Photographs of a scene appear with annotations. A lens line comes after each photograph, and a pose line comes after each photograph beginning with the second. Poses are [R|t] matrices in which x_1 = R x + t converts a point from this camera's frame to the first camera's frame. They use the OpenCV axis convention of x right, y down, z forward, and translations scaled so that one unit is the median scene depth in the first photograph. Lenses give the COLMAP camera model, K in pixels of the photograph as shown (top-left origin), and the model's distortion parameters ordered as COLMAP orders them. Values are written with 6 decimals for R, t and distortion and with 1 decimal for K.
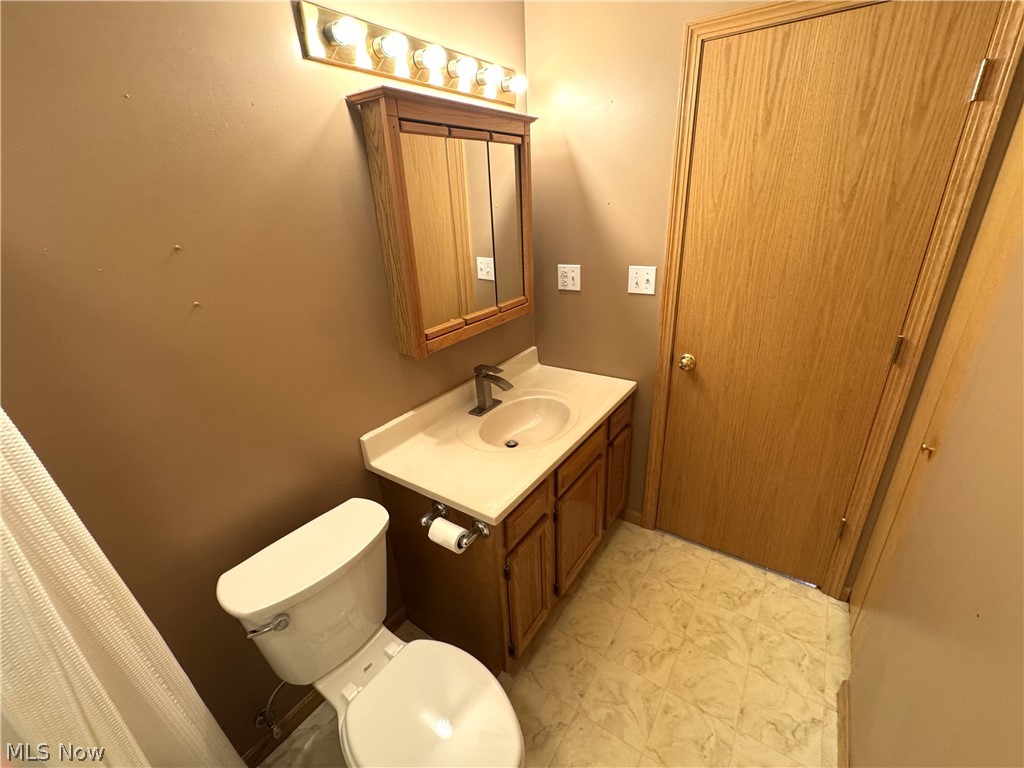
lens RADIAL K [[451.7, 0, 521.6], [0, 451.7, 385.4], [0, 0, 1]] dist [-0.005569, 0.000860]
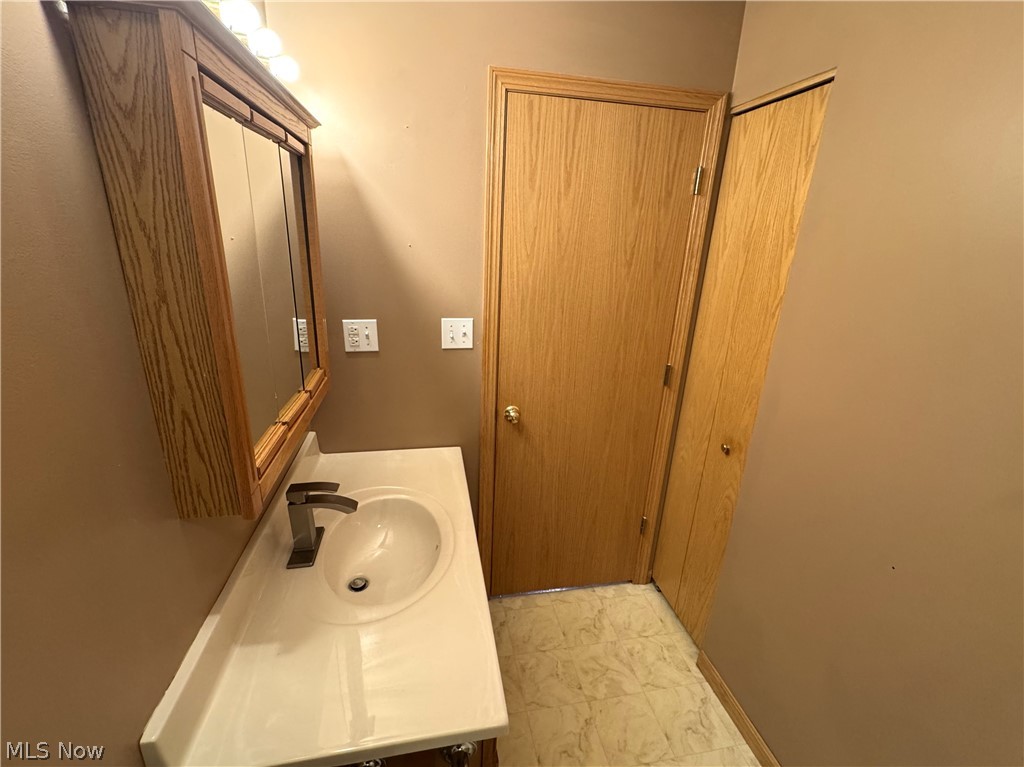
lens RADIAL K [[451.7, 0, 516.5], [0, 451.7, 380.6], [0, 0, 1]] dist [-0.005569, 0.000860]
pose [[0.695696, -0.149664, 0.702572, -0.332295], [0.204317, 0.978885, 0.006208, -0.145698], [-0.688666, 0.139229, 0.711585, 0.357627]]
